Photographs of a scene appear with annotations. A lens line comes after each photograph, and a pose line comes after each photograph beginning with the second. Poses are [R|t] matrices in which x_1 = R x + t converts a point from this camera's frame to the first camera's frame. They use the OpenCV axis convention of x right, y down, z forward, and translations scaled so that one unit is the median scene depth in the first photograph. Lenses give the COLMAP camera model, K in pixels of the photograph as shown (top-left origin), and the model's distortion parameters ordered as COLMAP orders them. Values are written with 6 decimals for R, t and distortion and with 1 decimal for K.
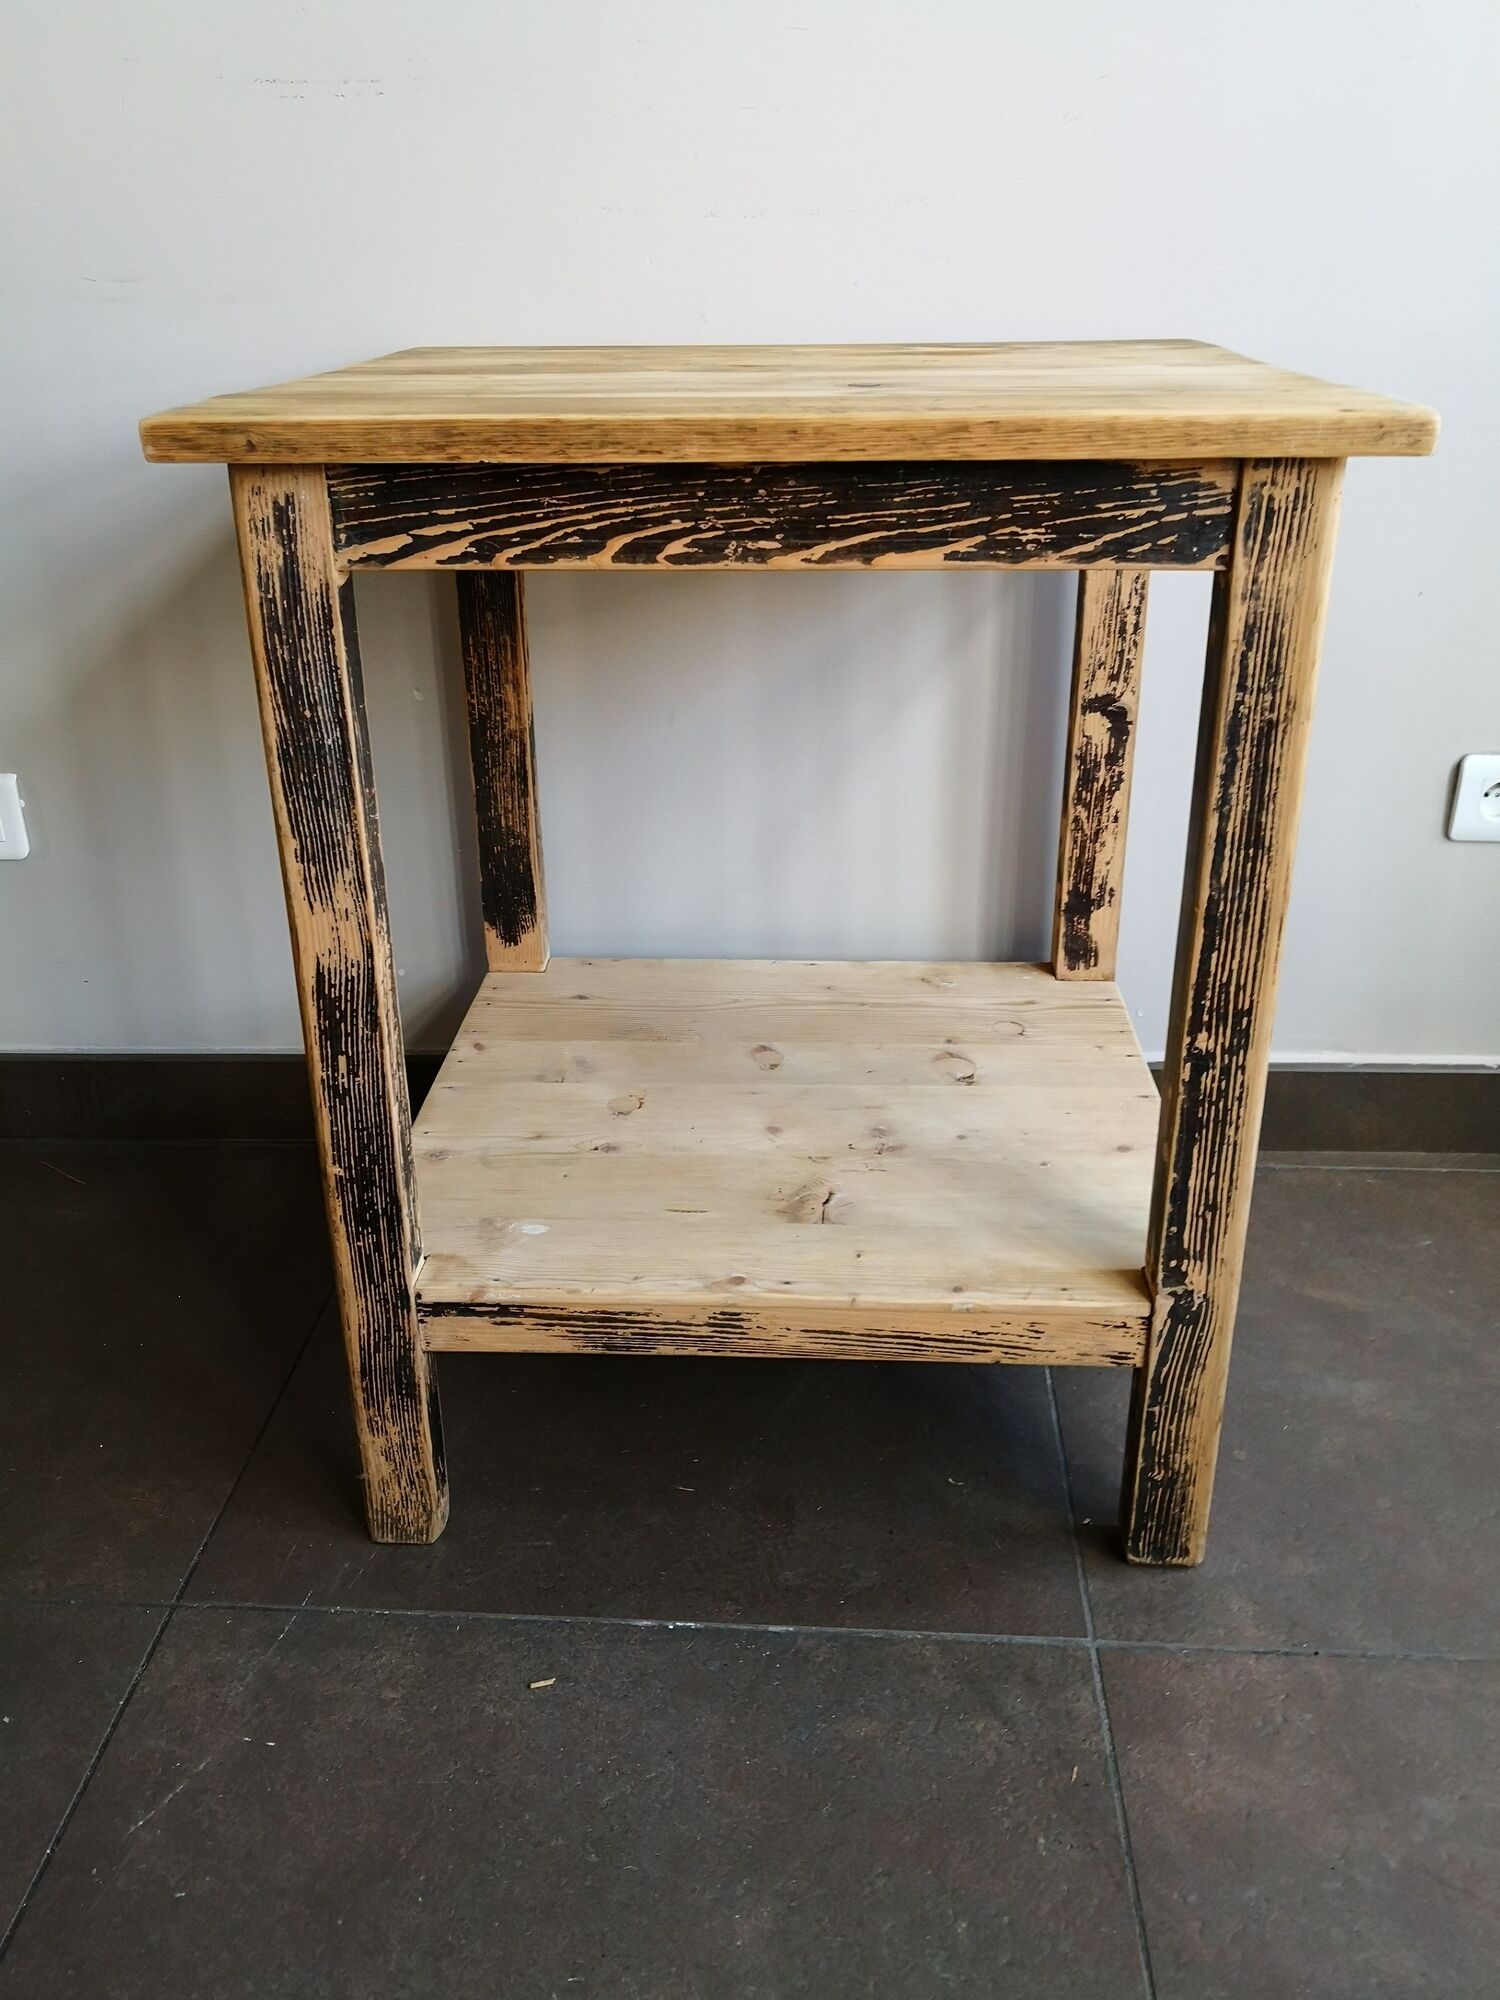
lens RADIAL K [[1628.3, 0, 733.1], [0, 1628.3, 974.2], [0, 0, 1]] dist [0.029213, -0.072054]
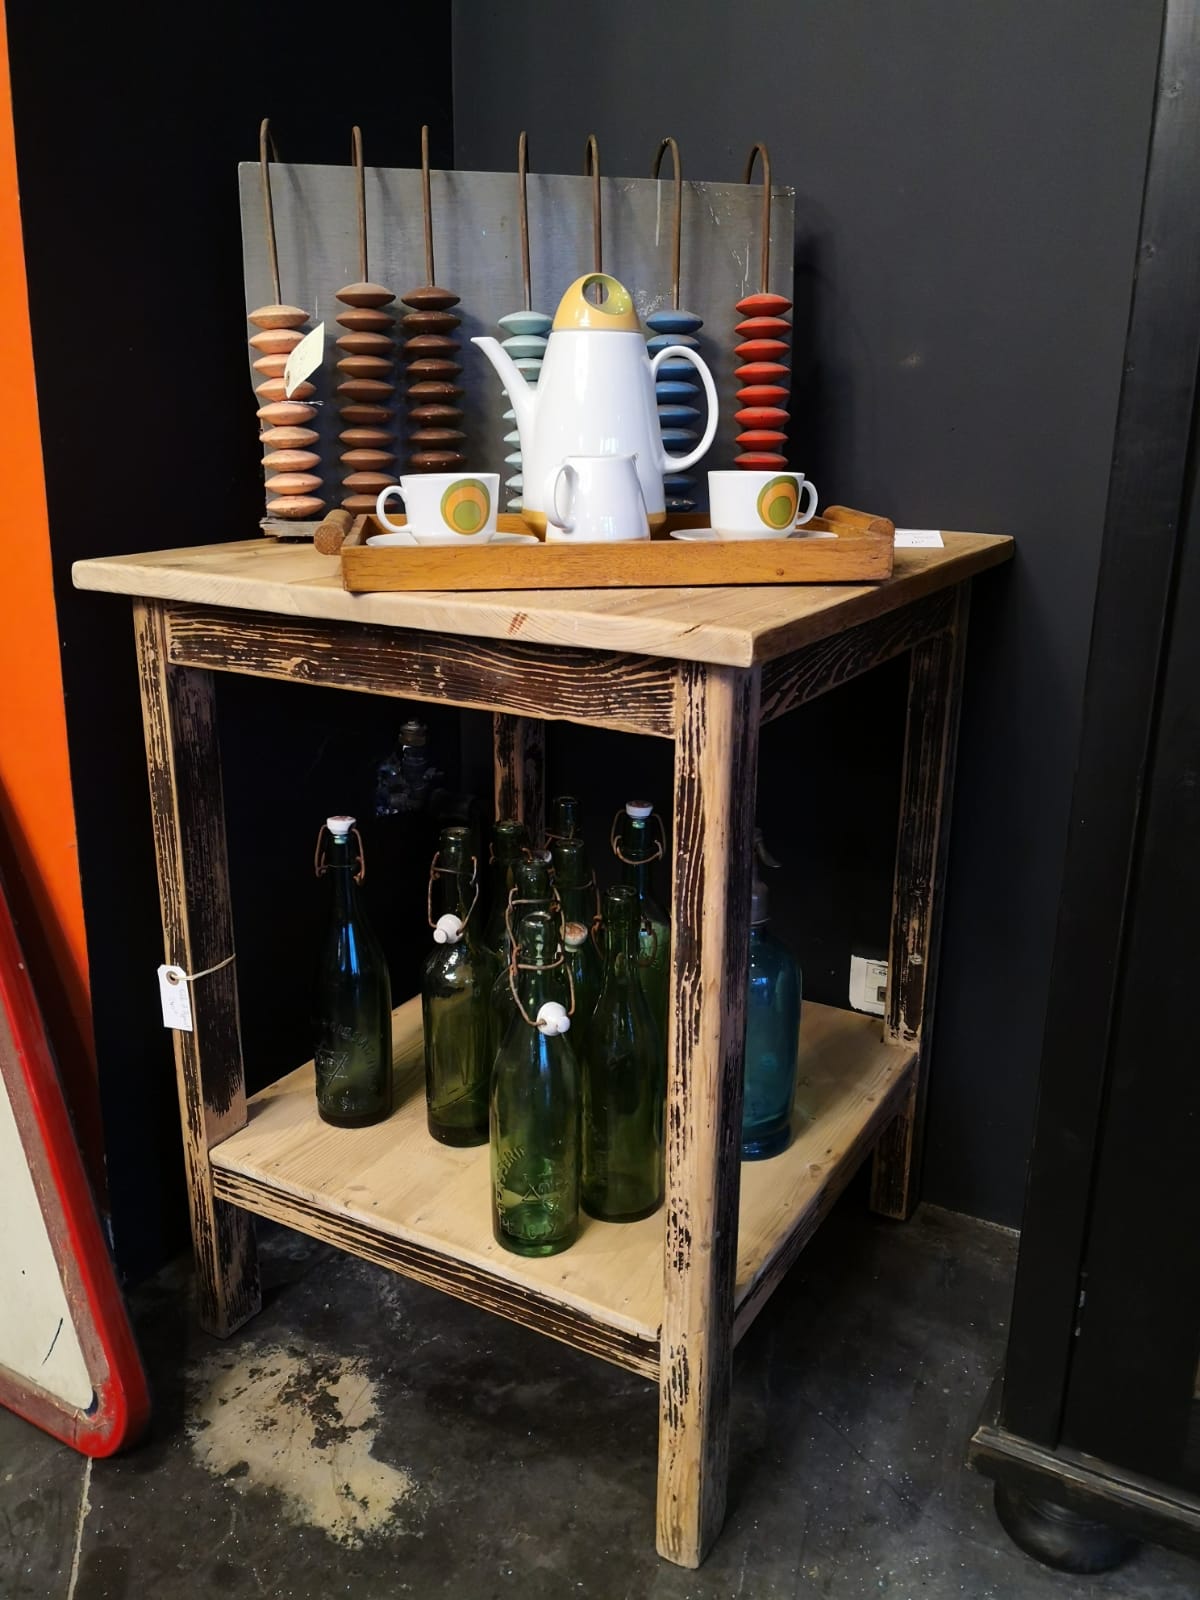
lens RADIAL K [[1309.8, 0, 575.6], [0, 1309.8, 784.1], [0, 0, 1]] dist [0.010277, -0.030356]
pose [[0.468266, -0.239206, 0.850593, -0.927007], [0.351050, 0.933785, 0.069342, -0.257174], [-0.810858, 0.266130, 0.521233, 0.469413]]
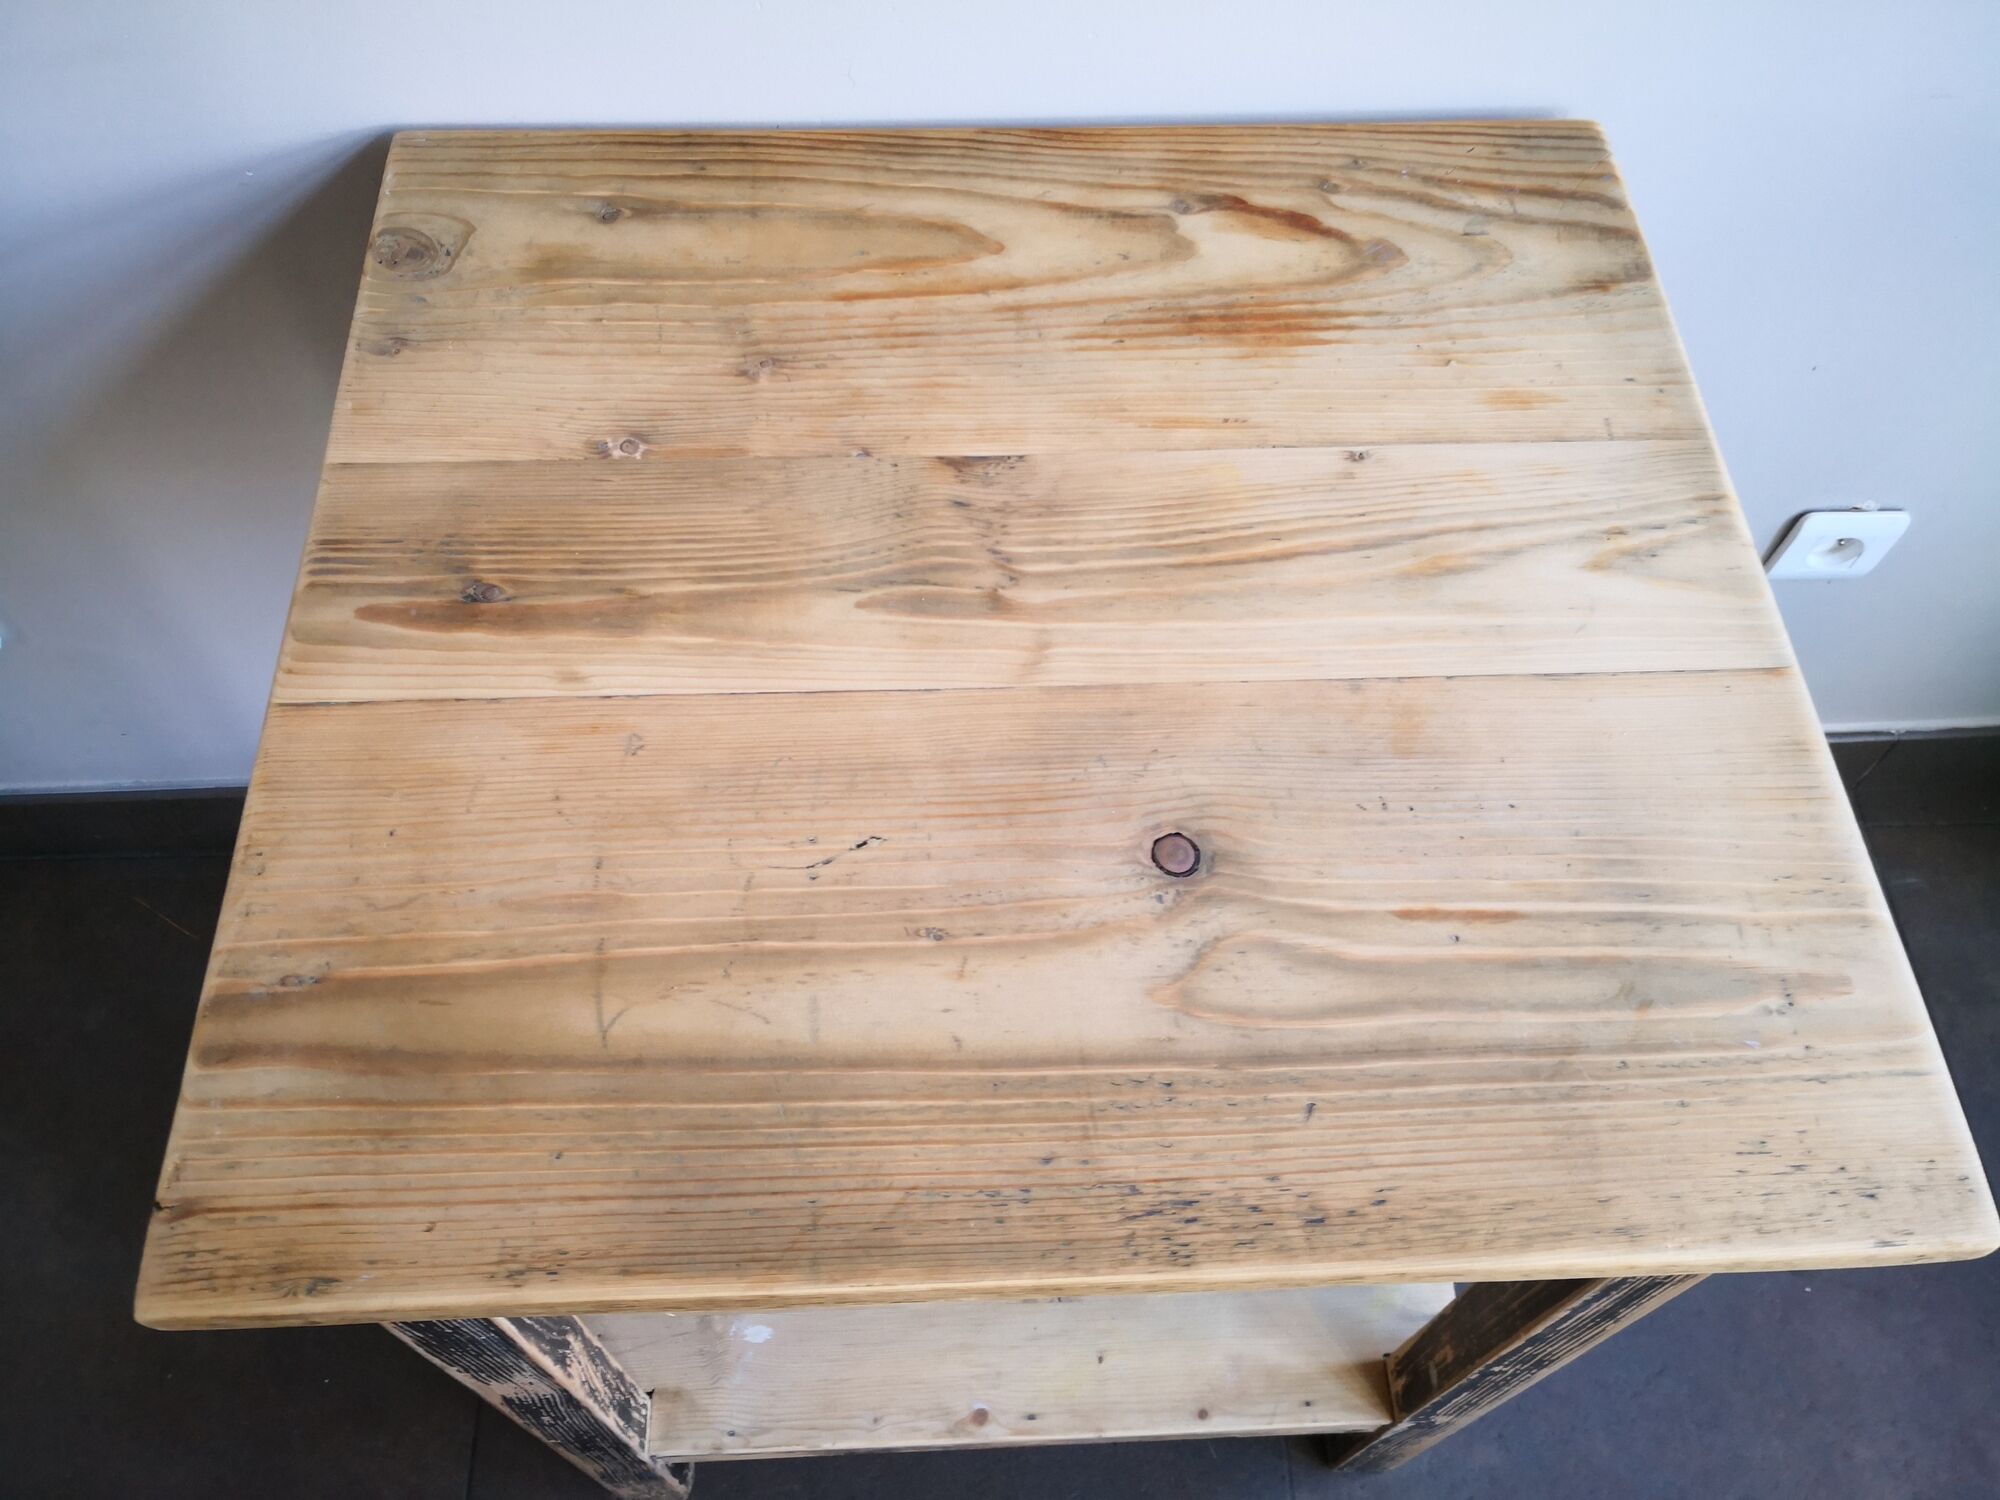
lens RADIAL K [[1628.3, 0, 992.7], [0, 1628.3, 753.0], [0, 0, 1]] dist [0.029213, -0.072054]
pose [[0.994584, -0.066114, 0.080198, -0.040321], [0.008355, 0.819965, 0.572352, -0.669007], [-0.103600, -0.568582, 0.816077, 0.405131]]
